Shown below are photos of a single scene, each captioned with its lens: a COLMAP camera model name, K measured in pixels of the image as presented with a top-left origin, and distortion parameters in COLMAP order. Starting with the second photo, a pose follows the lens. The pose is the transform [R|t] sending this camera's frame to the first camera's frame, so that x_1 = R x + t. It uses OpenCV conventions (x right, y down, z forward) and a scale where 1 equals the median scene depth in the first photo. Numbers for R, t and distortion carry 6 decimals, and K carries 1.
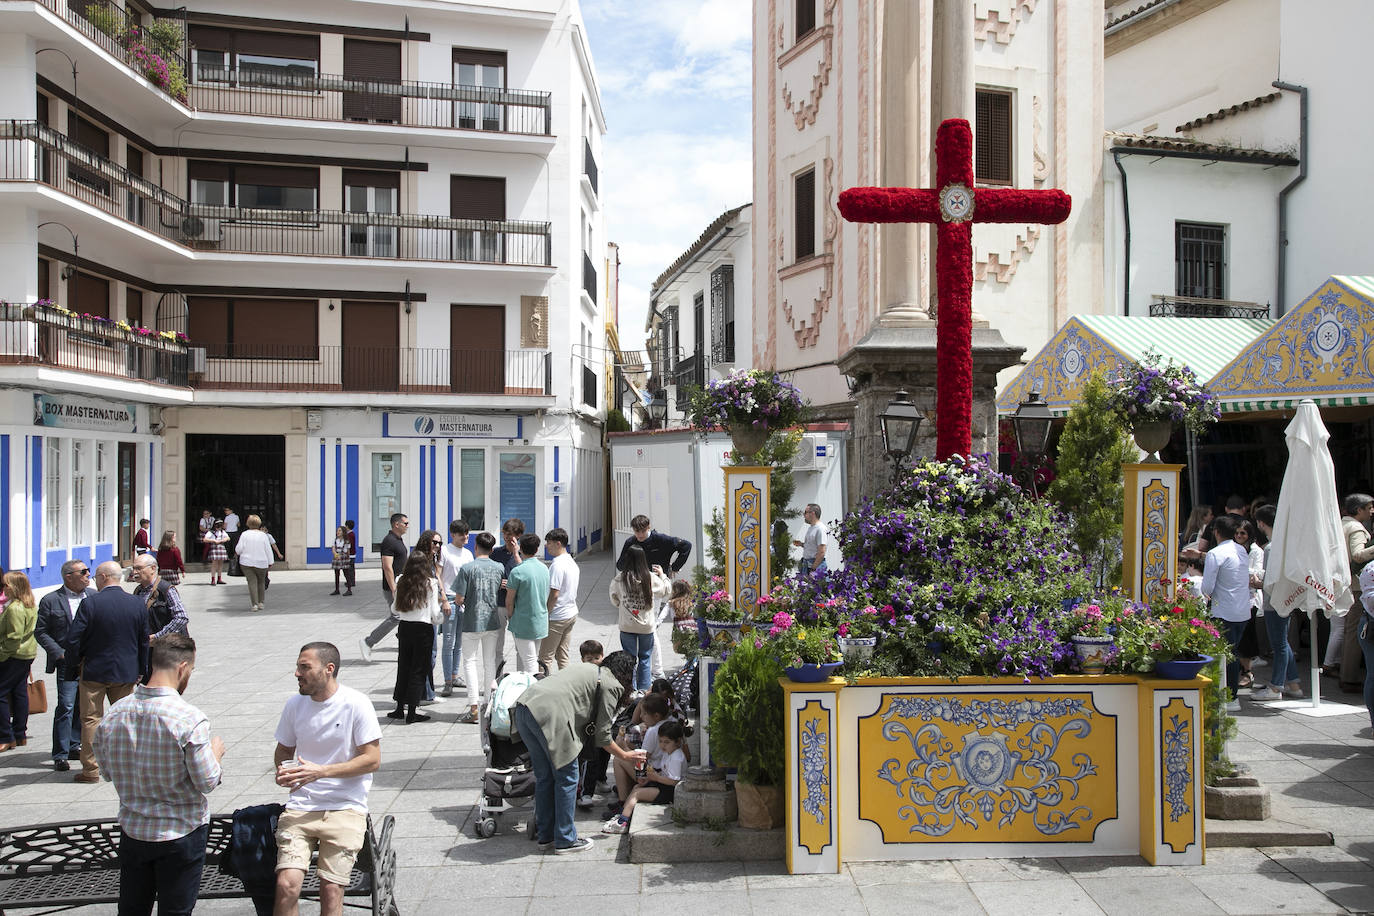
lens RADIAL K [[1307.9, 0, 673.2], [0, 1307.9, 460.2], [0, 0, 1]] dist [-0.017791, 0.104375]
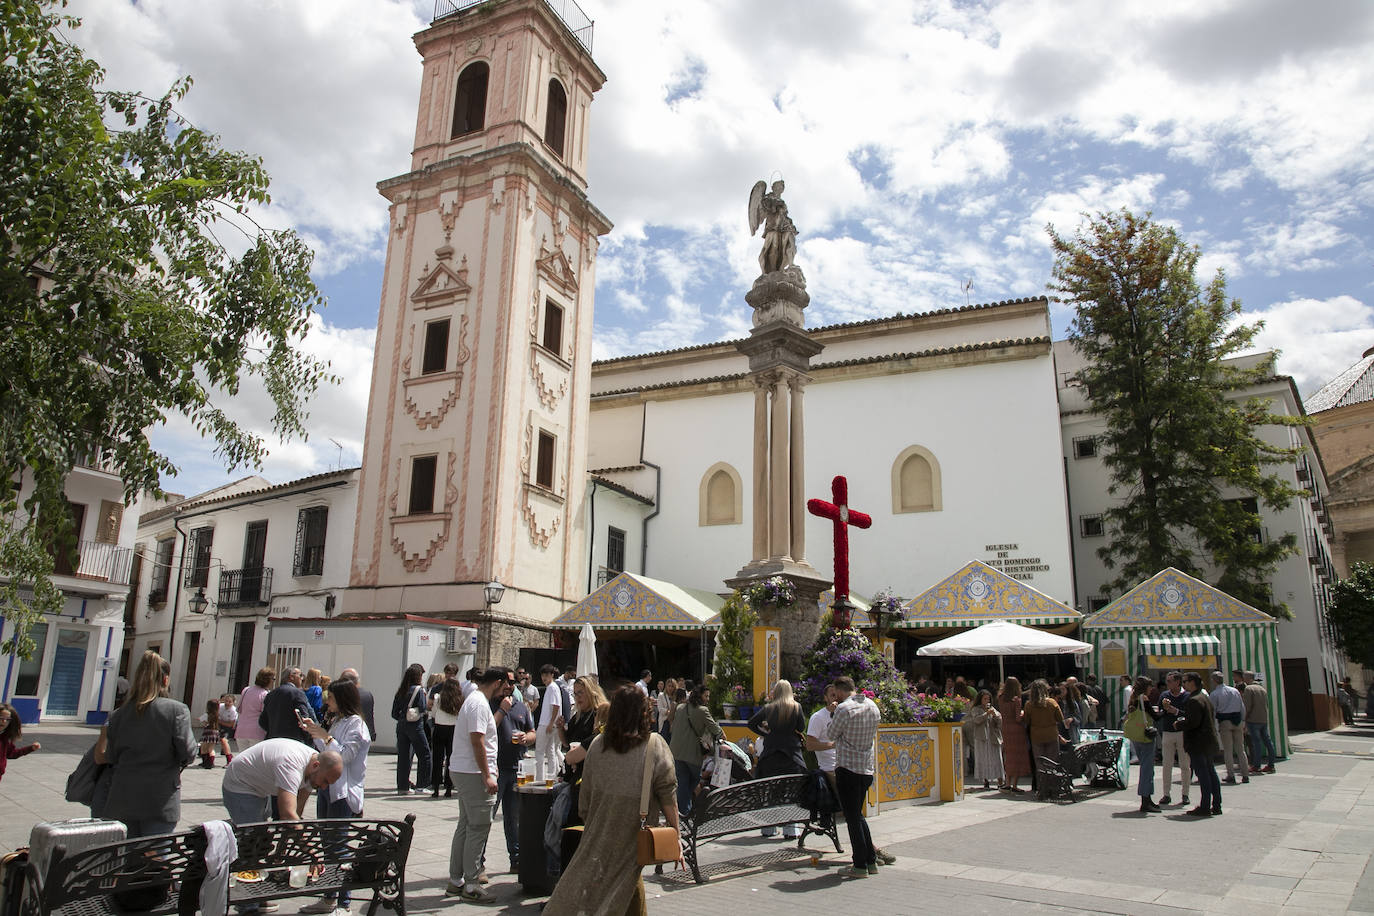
lens RADIAL K [[959.1, 0, 683.2], [0, 959.1, 451.3], [0, 0, 1]] dist [-0.118781, 0.066136]
pose [[0.701686, 0.202258, 0.683175, -1.041221], [-0.026592, 0.965627, -0.258567, 0.120636], [-0.711990, 0.163266, 0.682946, 0.066527]]
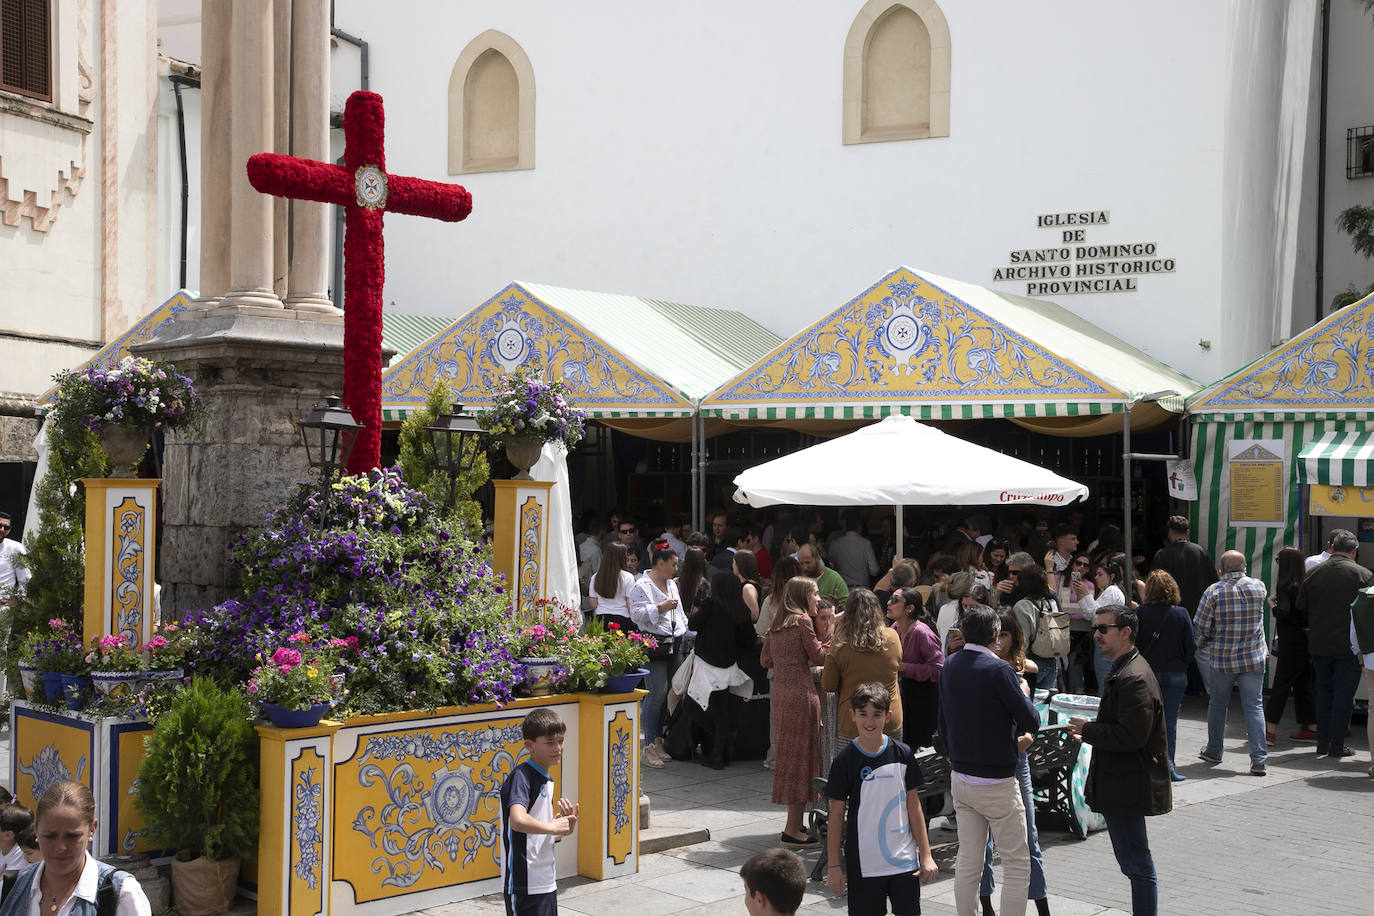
lens RADIAL K [[1832.7, 0, 679.4], [0, 1832.7, 460.4], [0, 0, 1]] dist [0.124066, 0.145204]
pose [[0.726869, 0.018393, 0.686530, -0.465828], [-0.015720, 0.999825, -0.010142, -0.000212], [-0.686596, -0.003420, 0.727031, -0.059788]]
